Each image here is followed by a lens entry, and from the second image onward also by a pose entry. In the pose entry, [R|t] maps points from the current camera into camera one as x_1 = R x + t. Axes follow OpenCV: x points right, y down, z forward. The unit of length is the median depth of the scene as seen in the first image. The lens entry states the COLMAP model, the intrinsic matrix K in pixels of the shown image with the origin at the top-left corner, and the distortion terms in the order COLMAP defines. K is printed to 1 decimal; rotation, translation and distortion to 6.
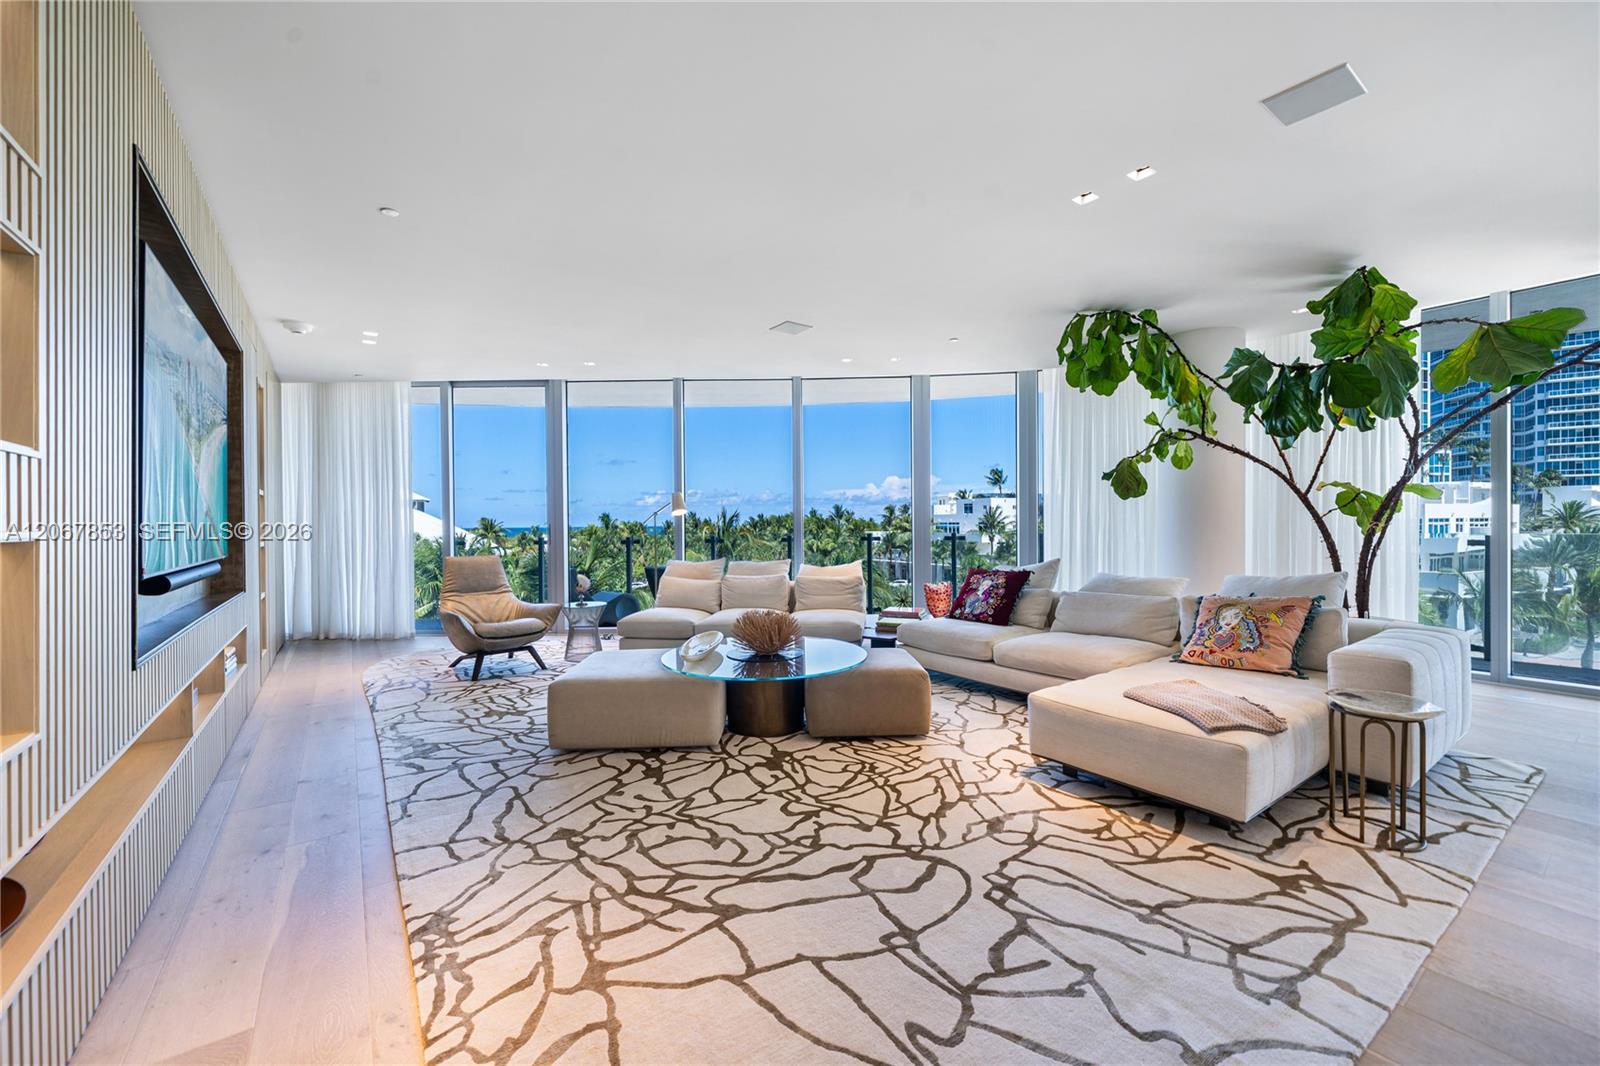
lens RADIAL K [[645.5, 0, 800.9], [0, 645.5, 525.7], [0, 0, 1]] dist [-0.000435, 0.000210]
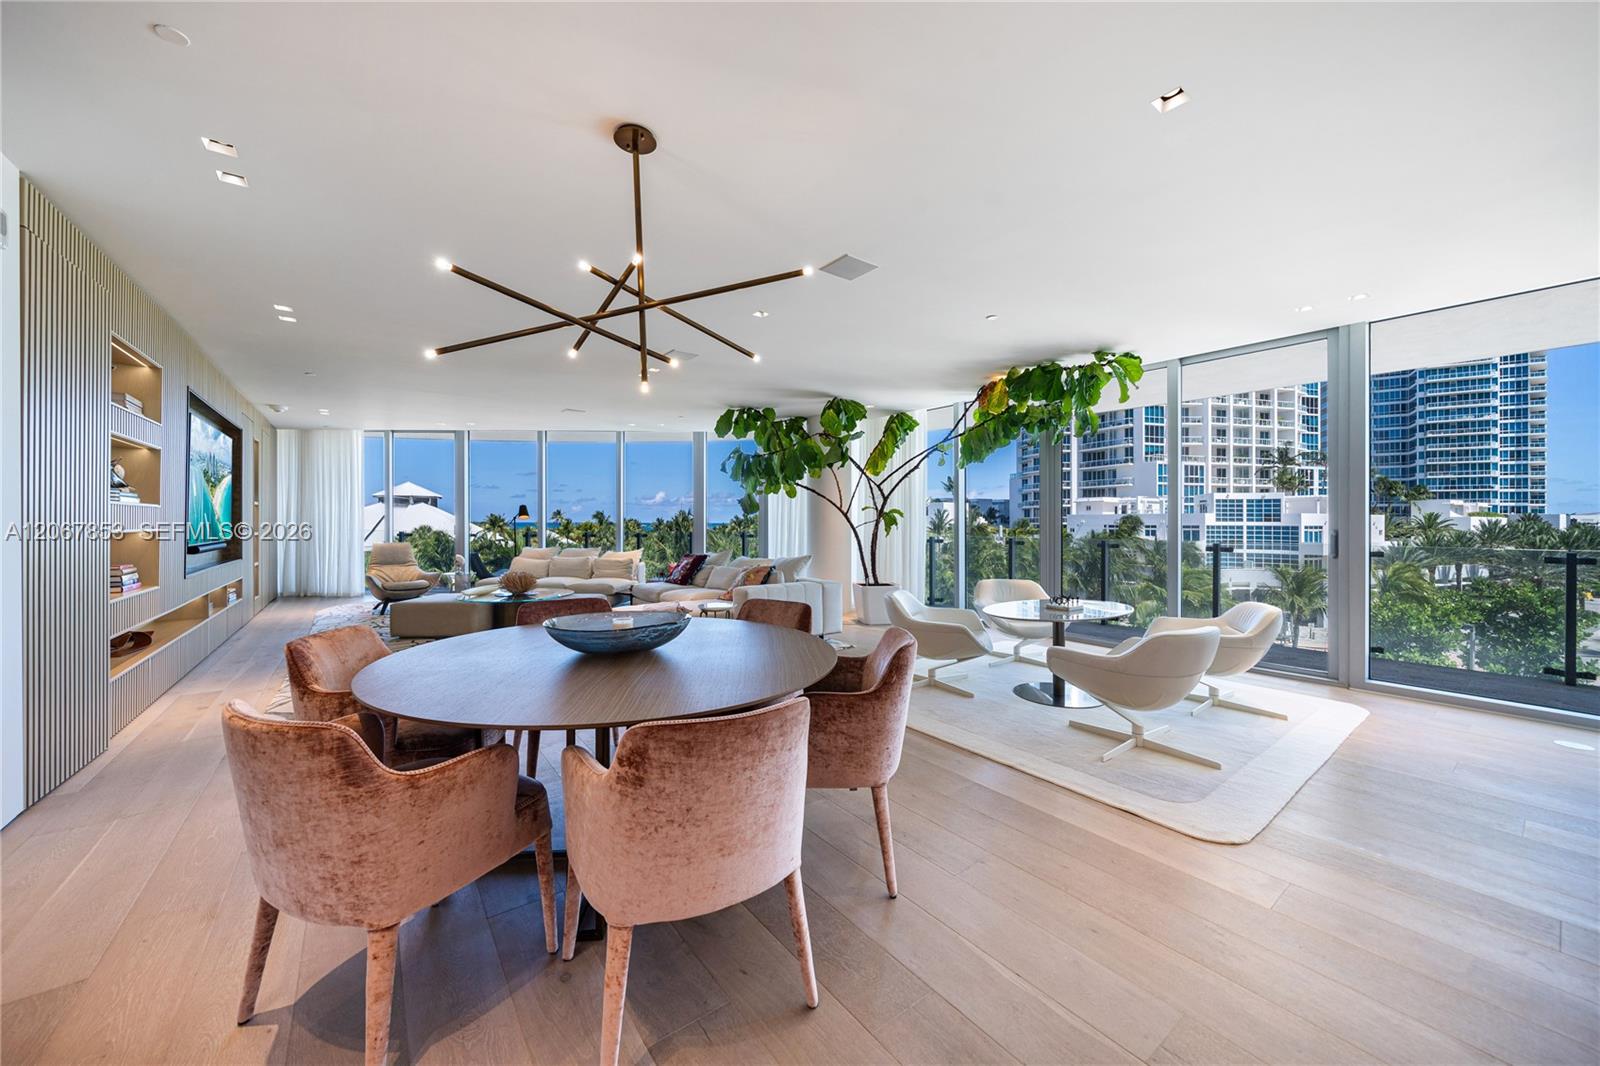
lens RADIAL K [[586.7, 0, 802.0], [0, 586.7, 520.4], [0, 0, 1]] dist [-0.002288, -0.000330]
pose [[0.999662, 0.014312, 0.021691, 0.404607], [-0.014161, 0.999874, -0.007125, -0.010908], [-0.021790, 0.006815, 0.999739, -0.408760]]
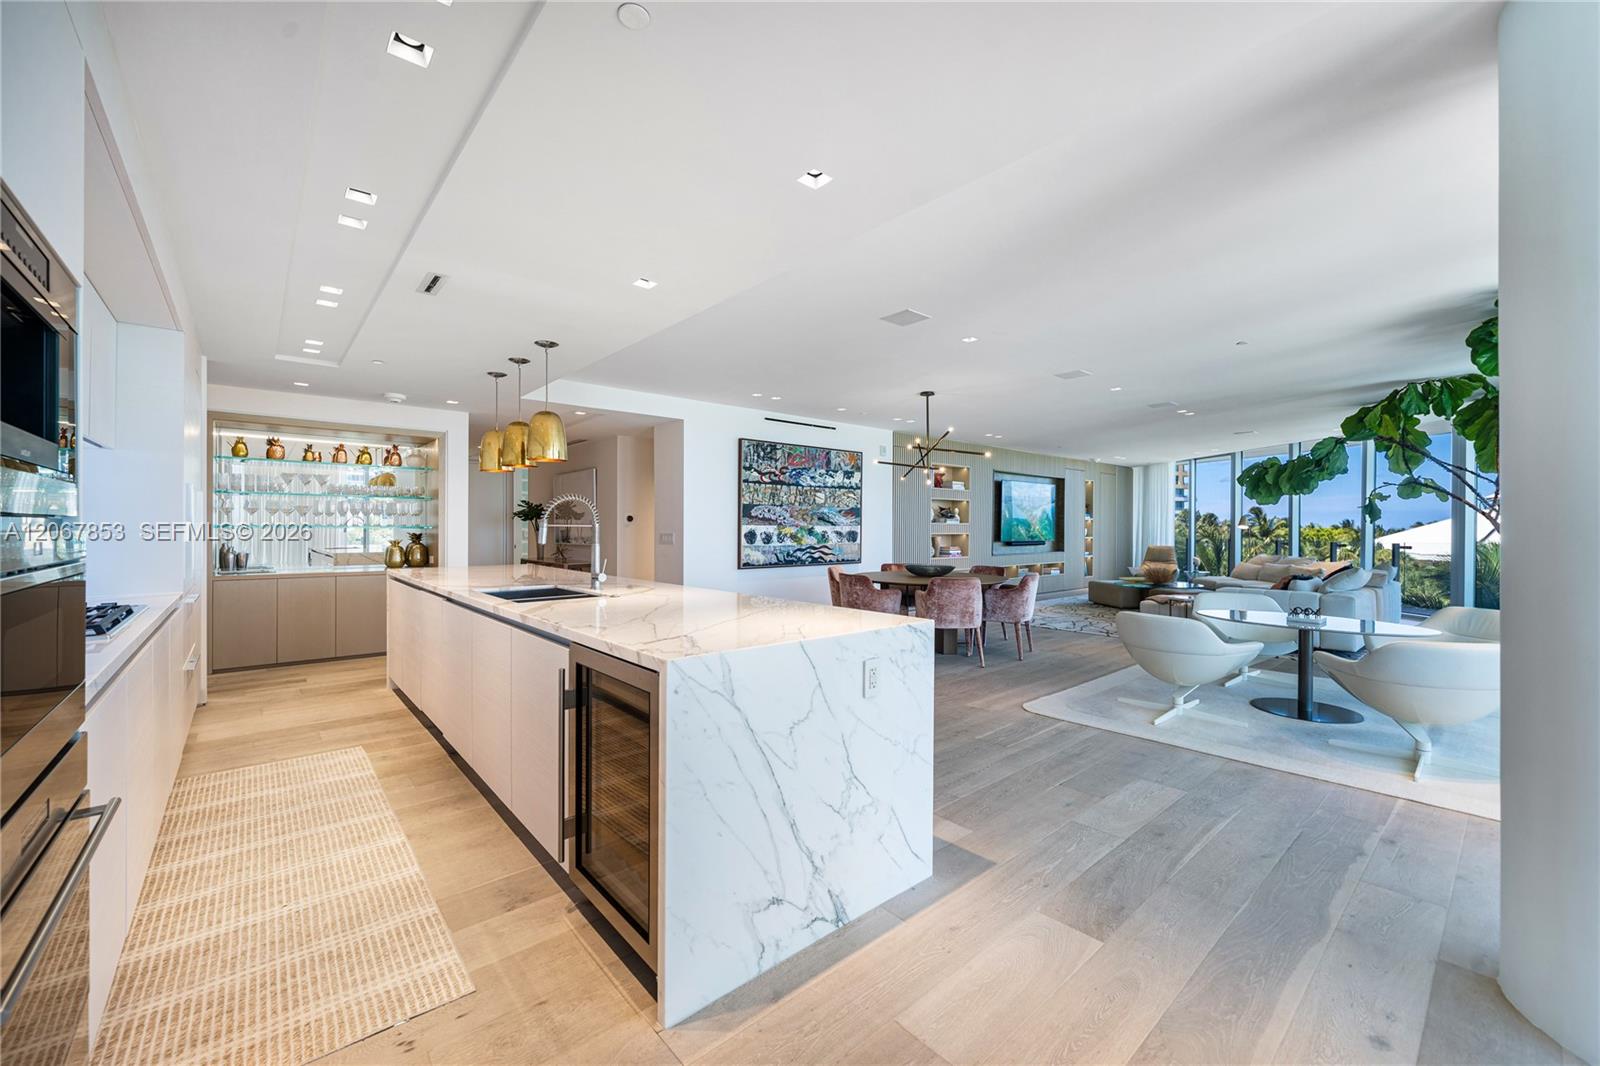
lens RADIAL K [[619.9, 0, 798.4], [0, 619.9, 522.9], [0, 0, 1]] dist [-0.002161, -0.000177]
pose [[0.100384, 0.003997, -0.994941, 1.244504], [-0.003510, 0.999987, 0.003663, -0.023858], [0.994943, 0.003124, 0.100397, -0.383556]]
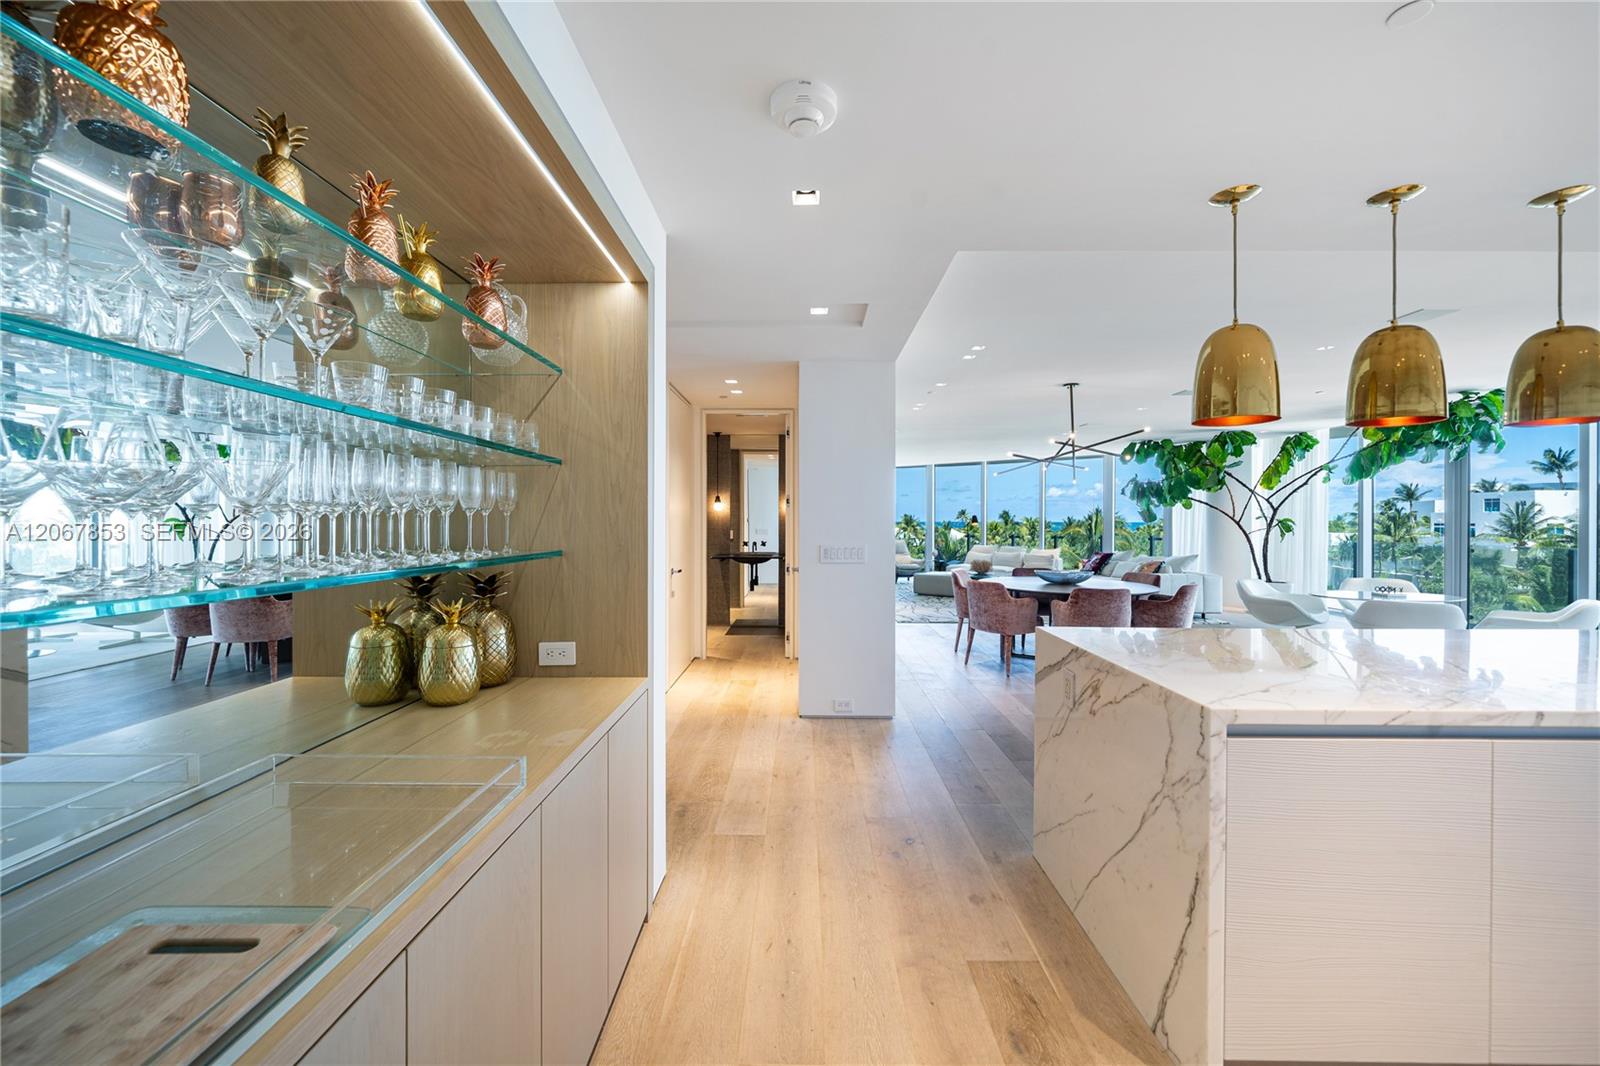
lens RADIAL K [[619.9, 0, 798.4], [0, 619.9, 522.9], [0, 0, 1]] dist [-0.002161, -0.000177]
pose [[0.809010, 0.013203, -0.587646, 0.521769], [-0.011339, 0.999912, 0.006855, -0.027658], [0.587685, 0.001118, 0.809089, -1.014184]]
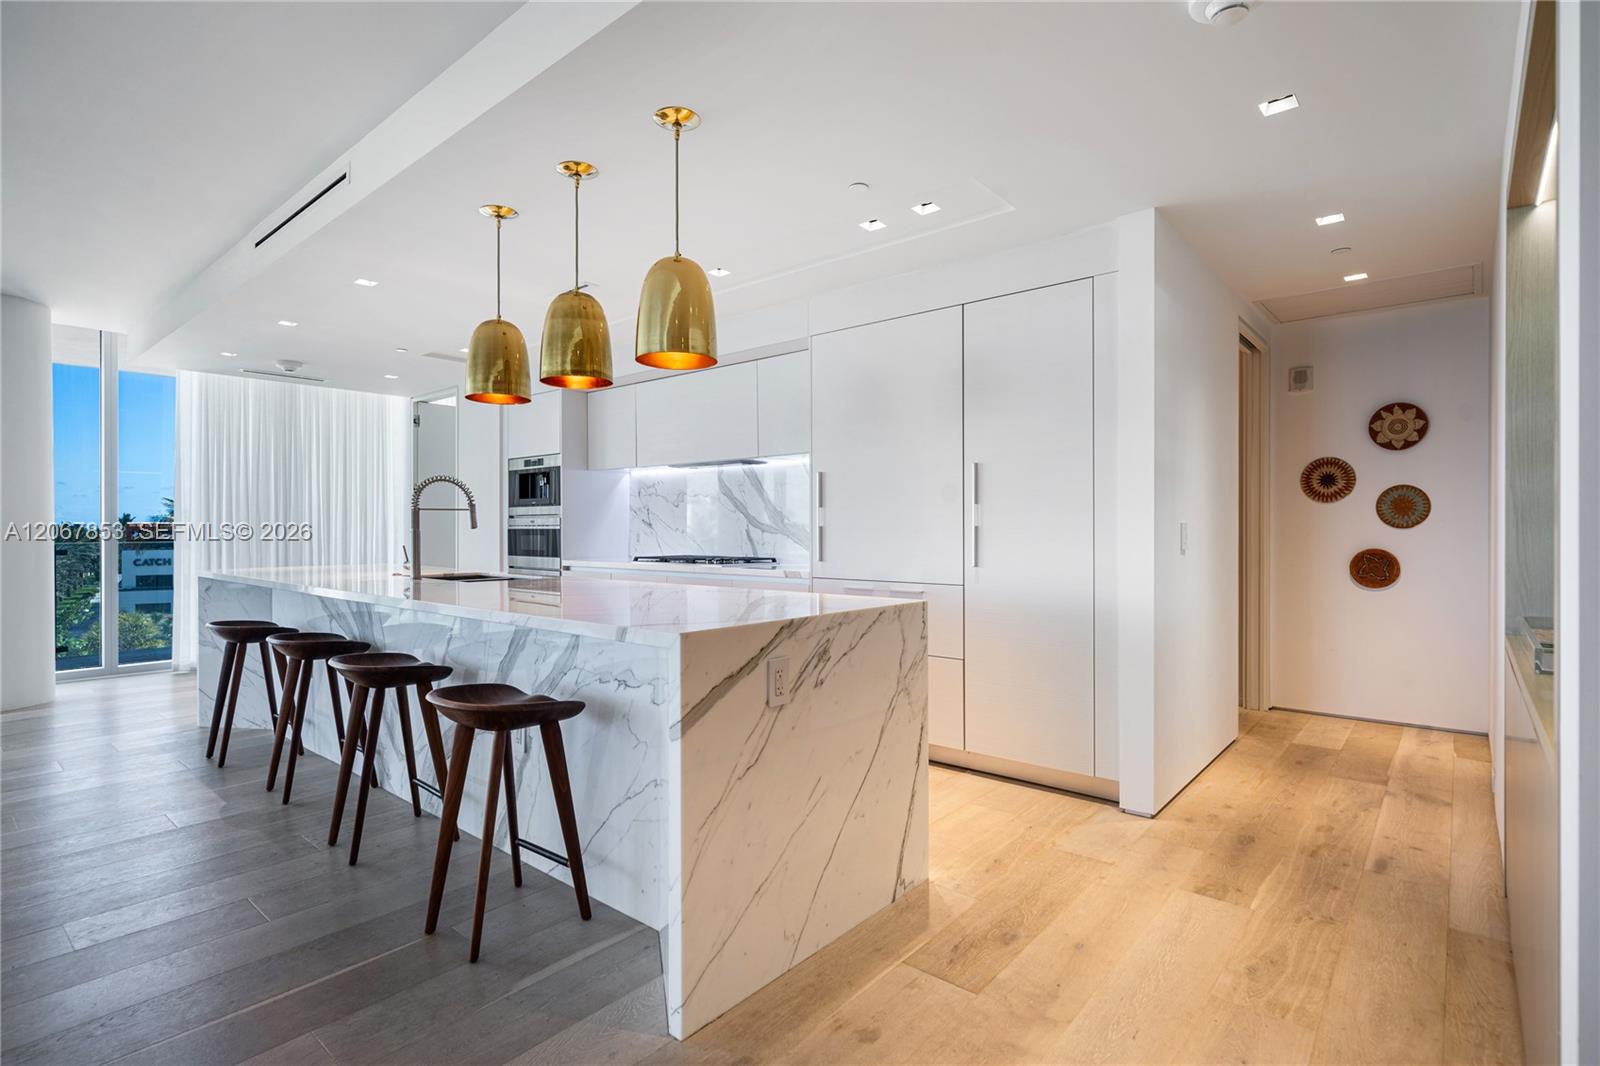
lens RADIAL K [[773.4, 0, 800.0], [0, 773.4, 533.0], [0, 0, 1]] dist [0.001153, 0.000123]
pose [[-0.246300, 0.004228, 0.969184, 0.167201], [0.006292, 0.999976, -0.002763, 0.001826], [-0.969173, 0.005418, -0.246321, -0.617386]]
